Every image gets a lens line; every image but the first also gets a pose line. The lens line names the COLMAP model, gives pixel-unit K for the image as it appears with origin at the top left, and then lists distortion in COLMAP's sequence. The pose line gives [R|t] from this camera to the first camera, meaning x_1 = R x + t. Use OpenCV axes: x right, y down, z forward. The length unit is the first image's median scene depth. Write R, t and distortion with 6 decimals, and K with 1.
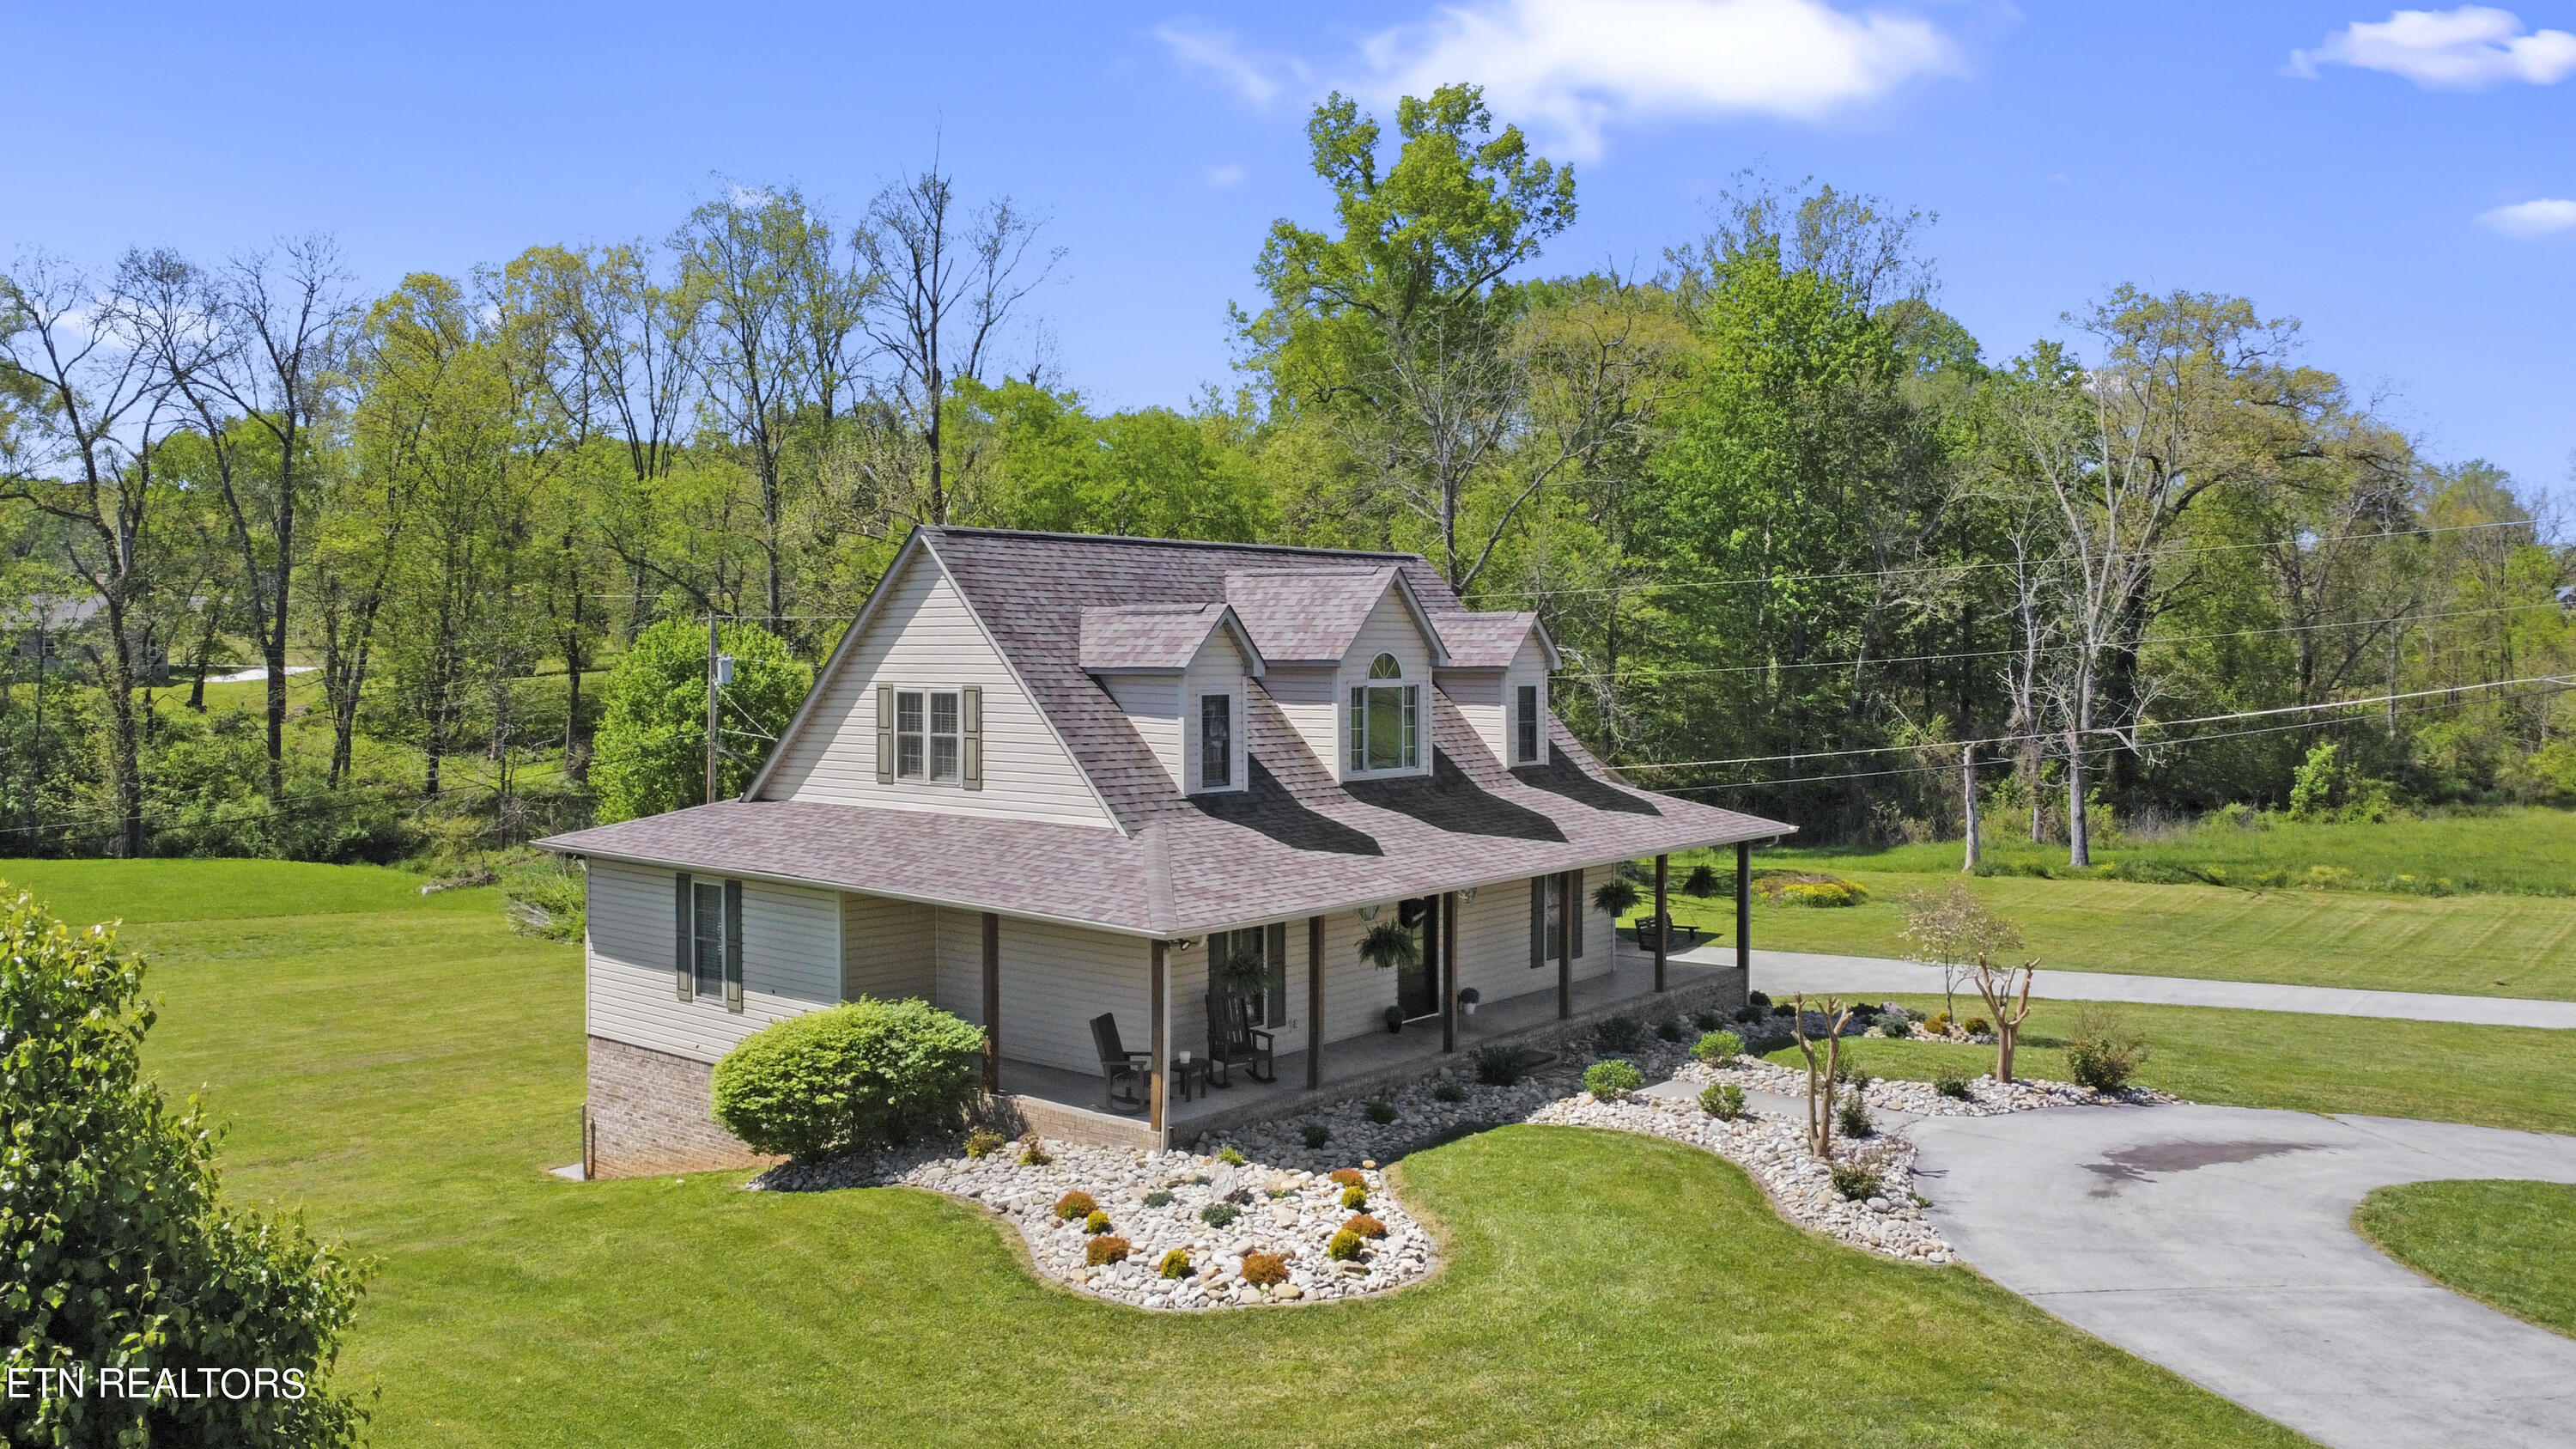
lens RADIAL K [[1961.8, 0, 1289.1], [0, 1961.8, 661.1], [0, 0, 1]] dist [-0.130708, 0.183492]
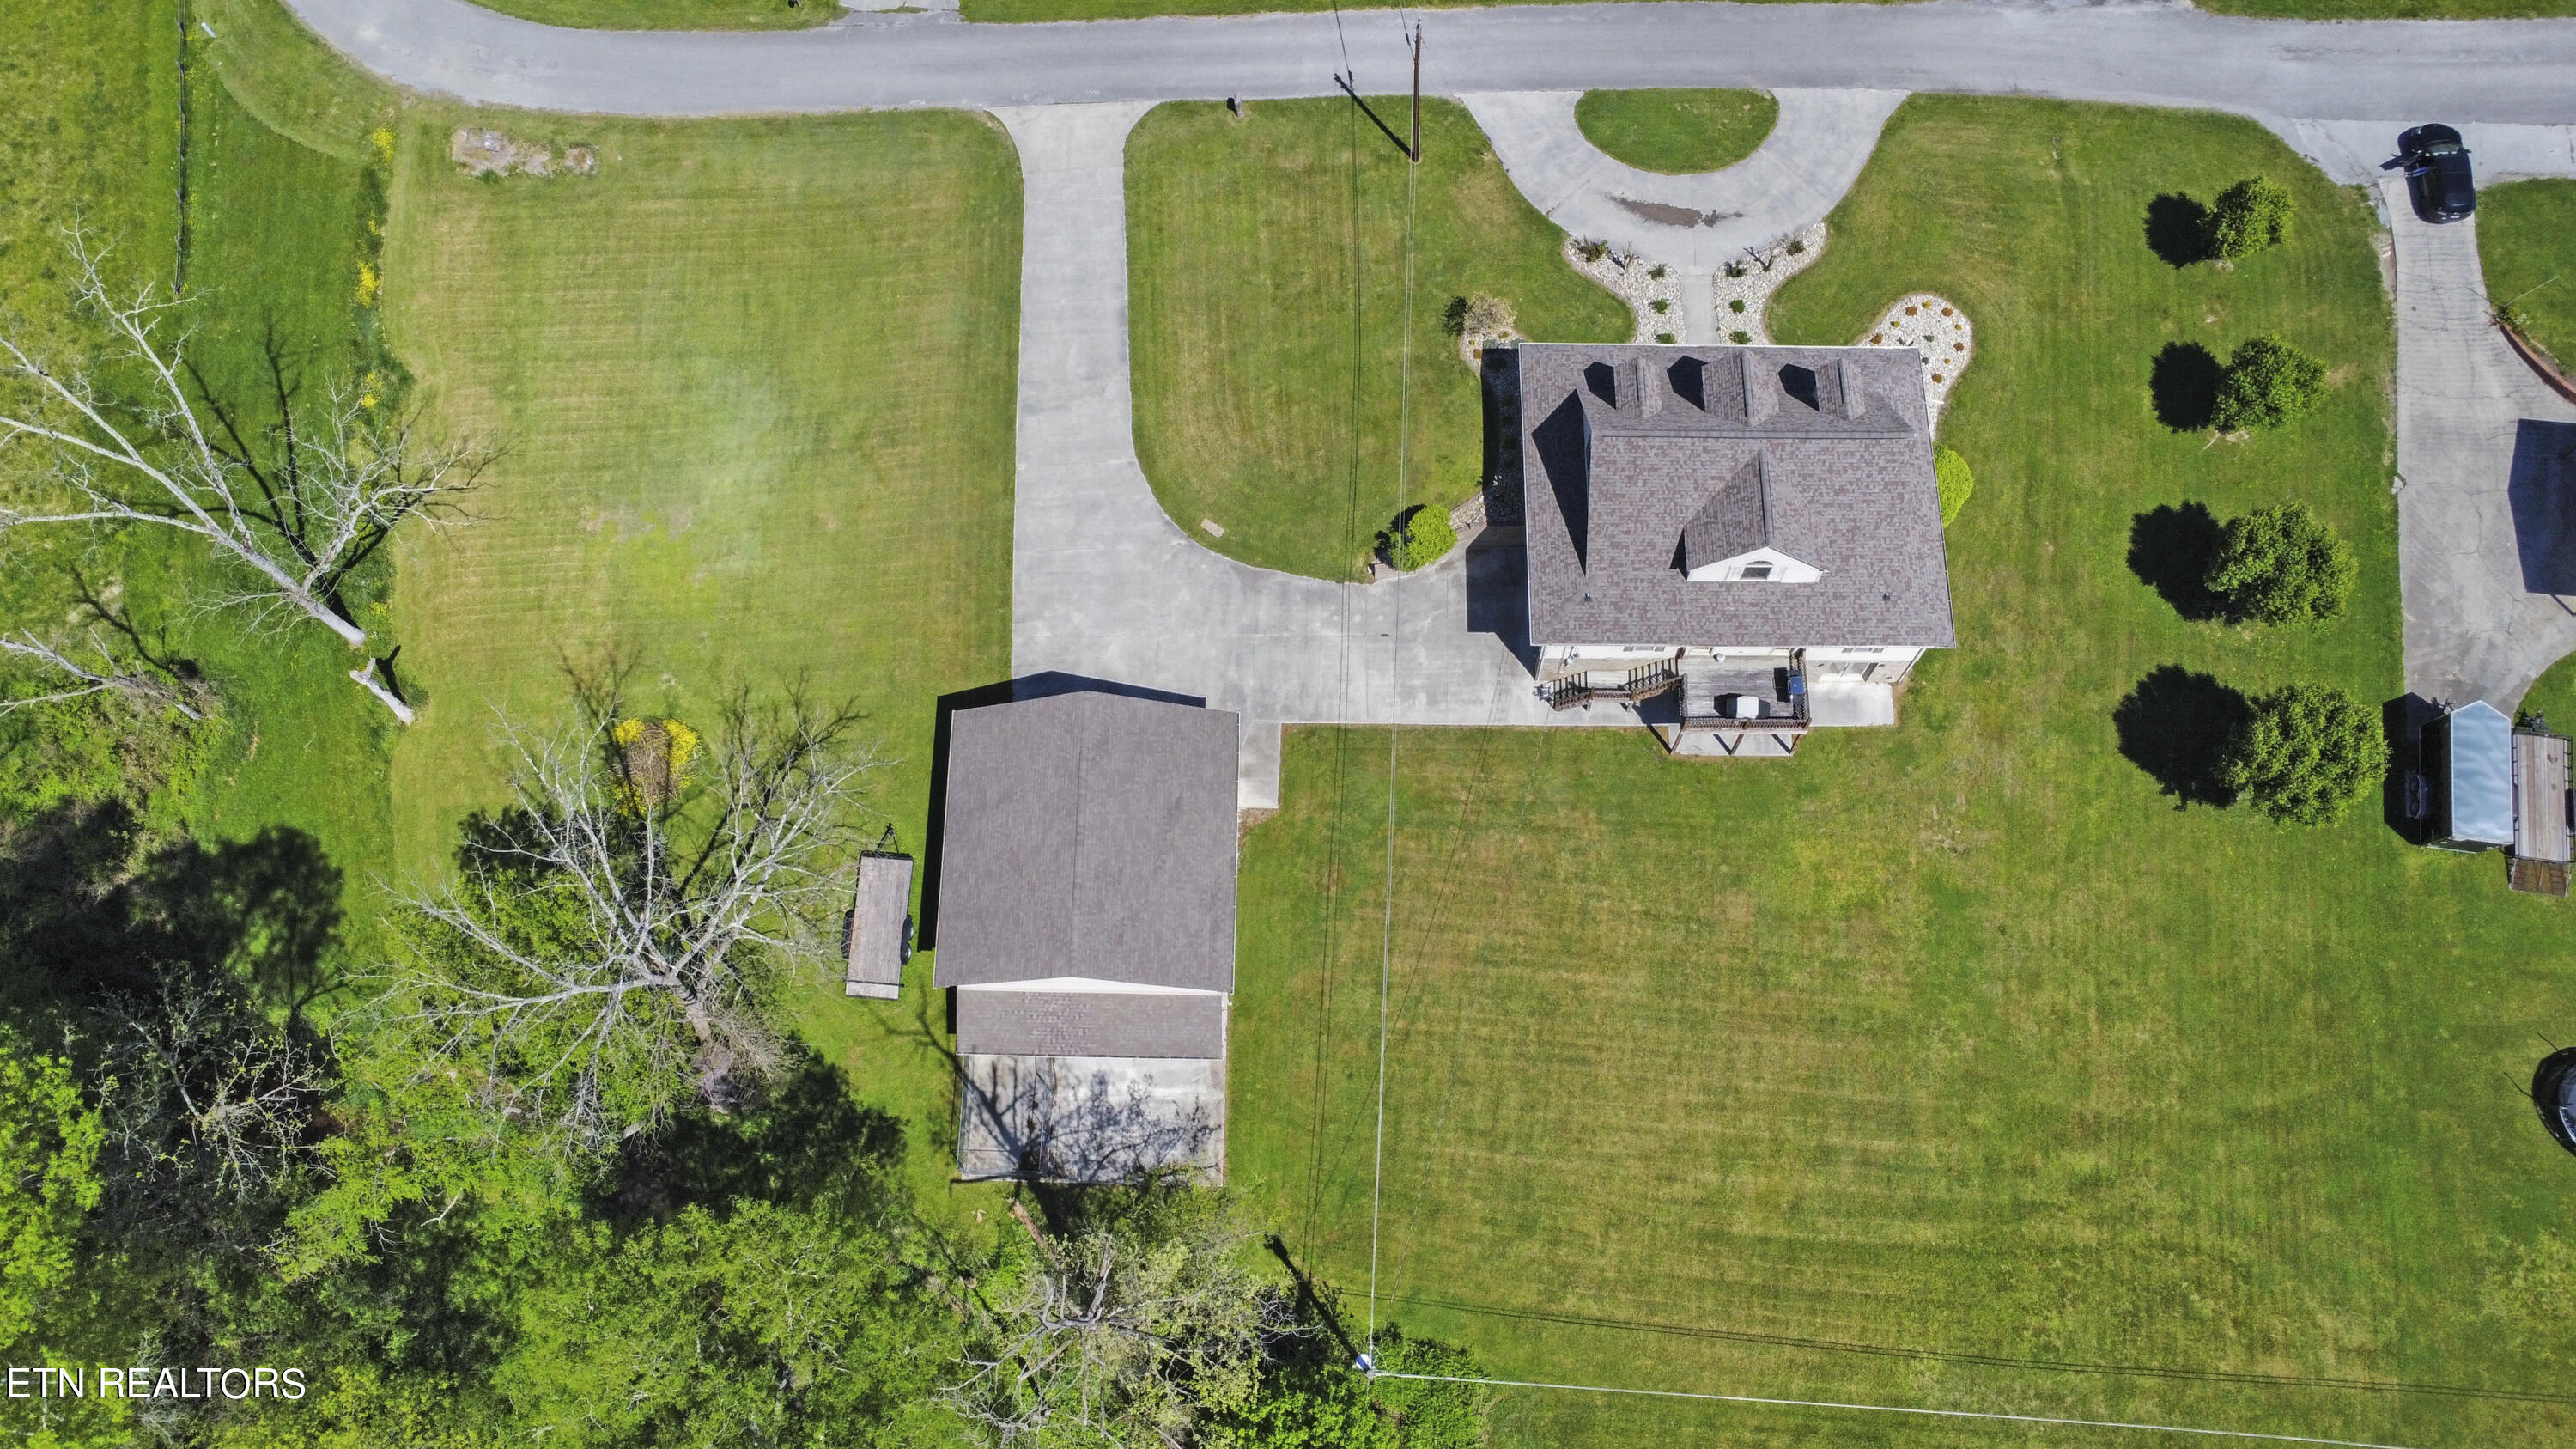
lens RADIAL K [[1961.8, 0, 1289.1], [0, 1961.8, 661.1], [0, 0, 1]] dist [-0.130708, 0.183492]
pose [[-0.629349, -0.717875, 0.297616, -0.640343], [0.025464, 0.363715, 0.931162, -2.388384], [-0.776706, 0.593604, -0.210624, 2.373375]]
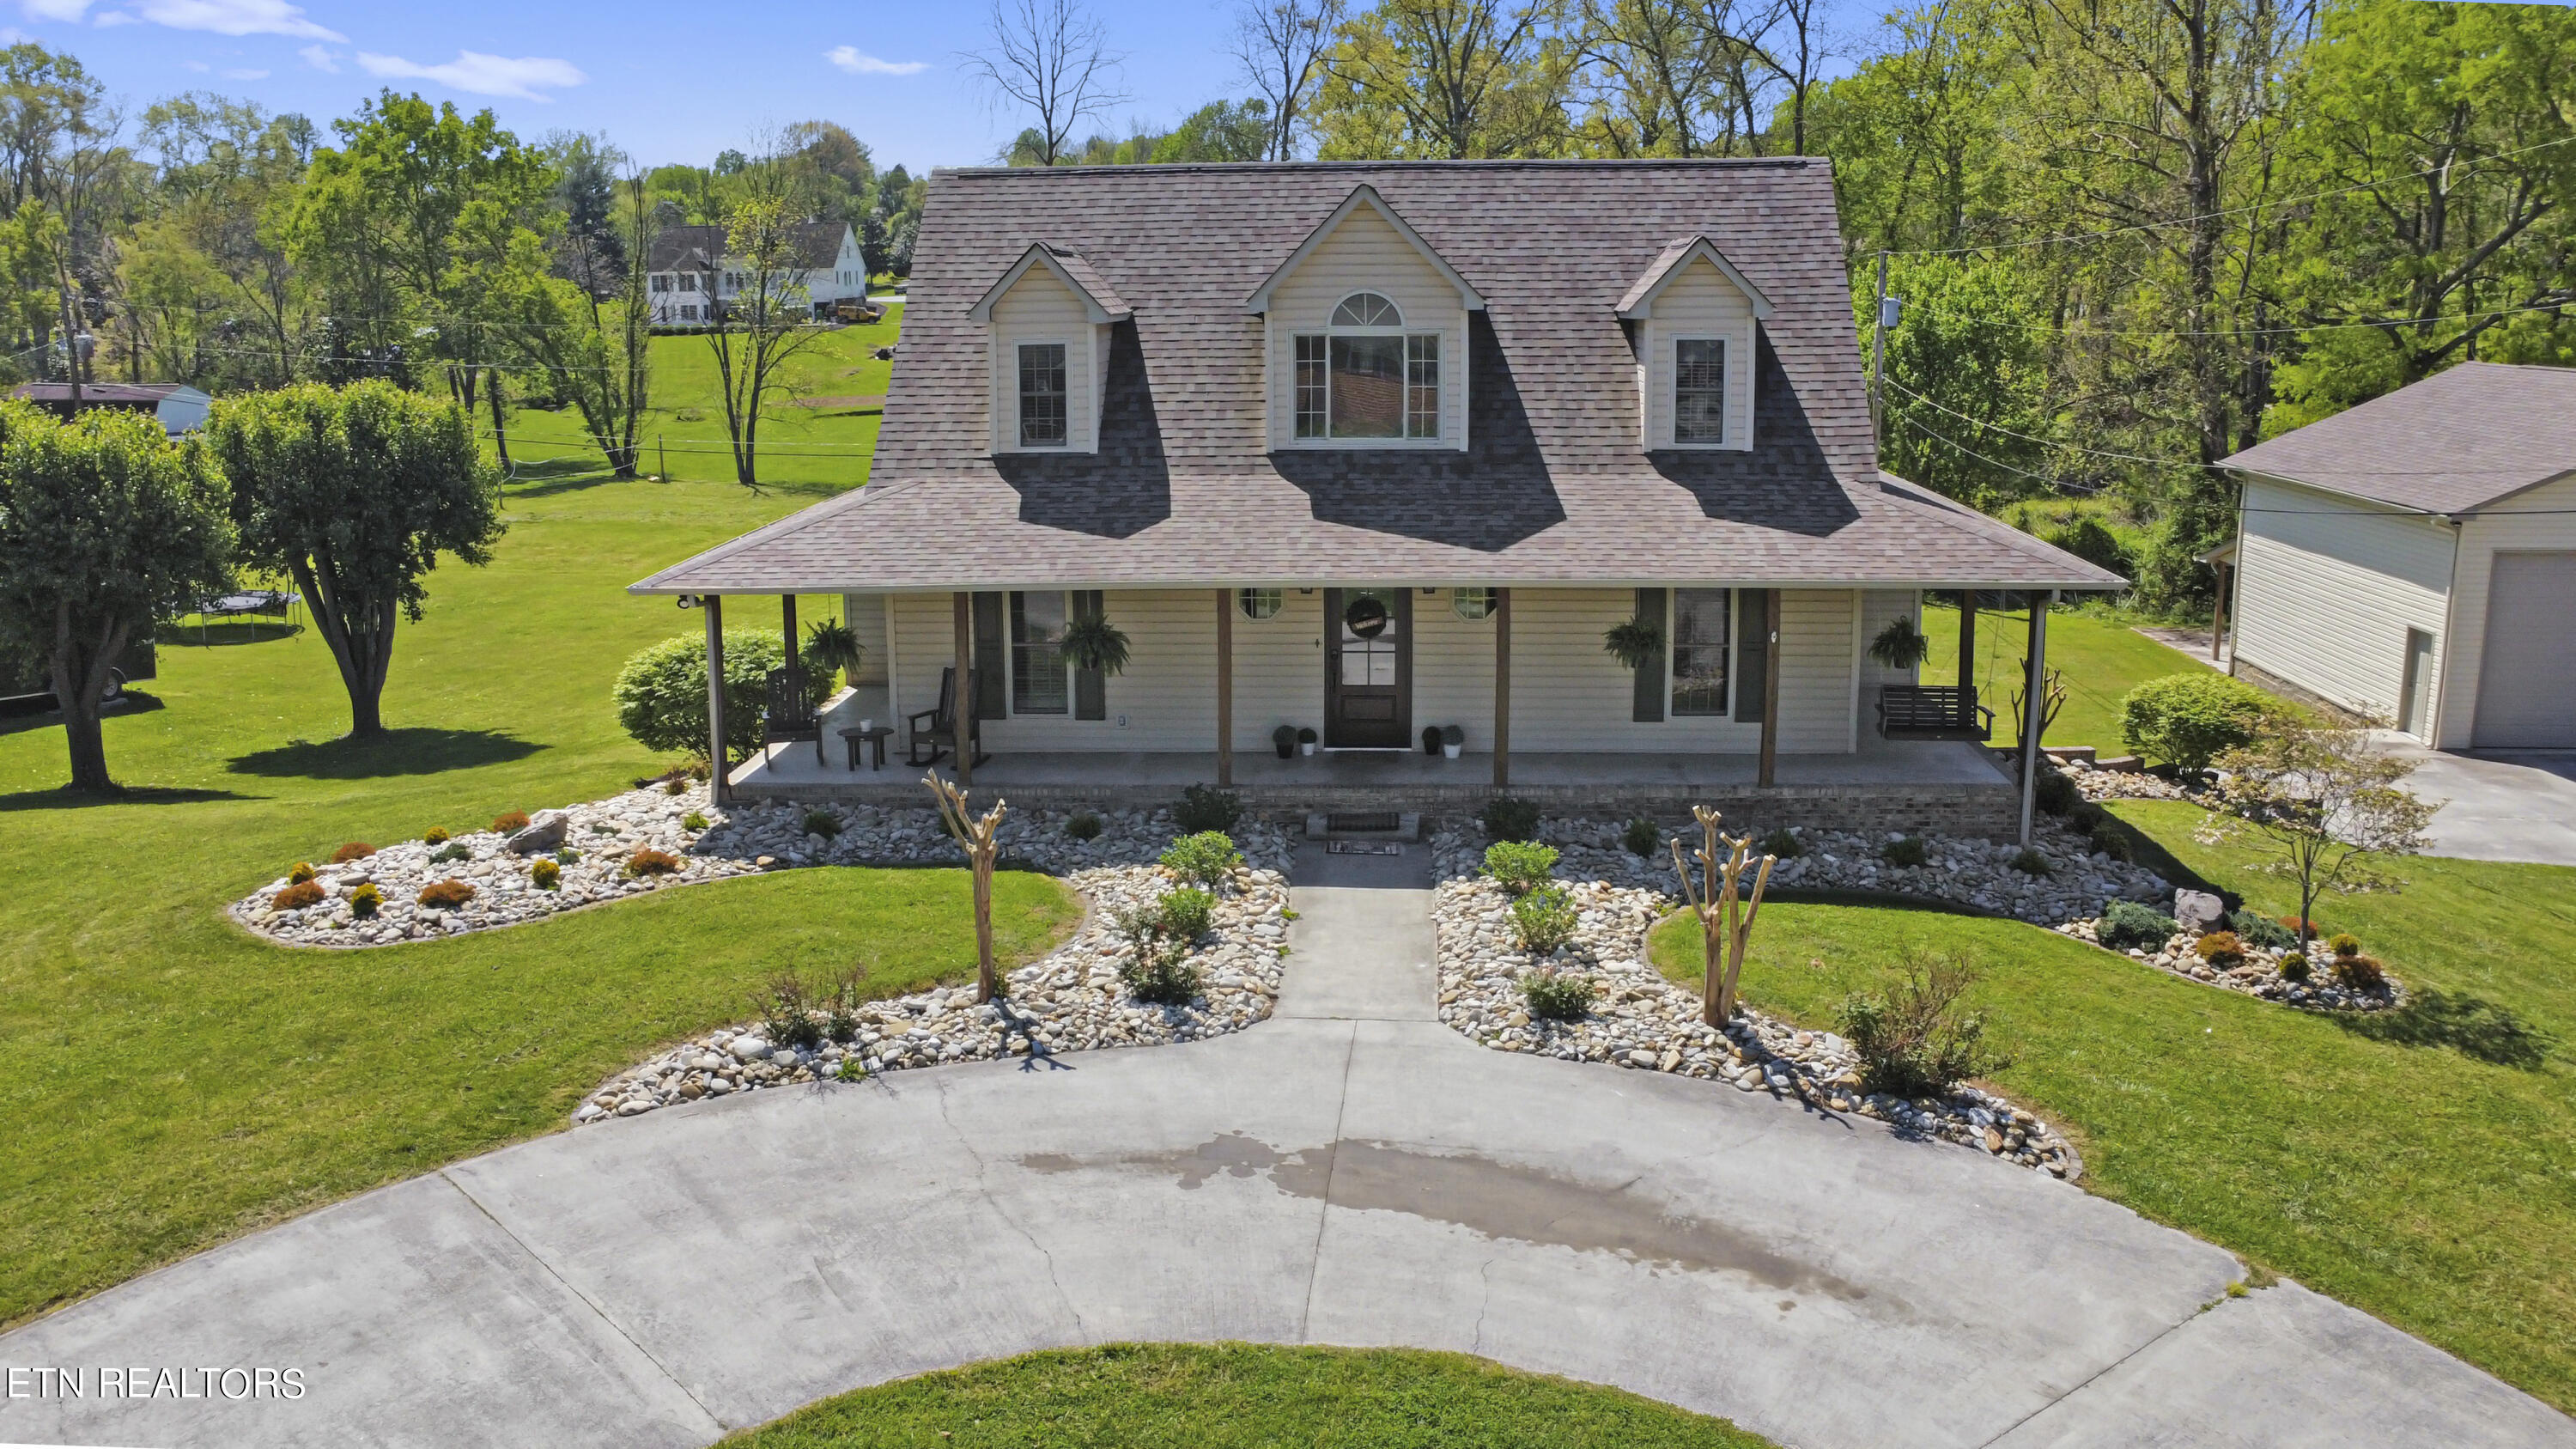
lens RADIAL K [[1961.8, 0, 1289.1], [0, 1961.8, 661.1], [0, 0, 1]] dist [-0.130708, 0.183492]
pose [[0.591776, 0.139165, -0.793999, 0.736911], [0.014430, 0.982999, 0.183046, -0.002751], [0.805973, -0.119779, 0.579707, 0.544002]]
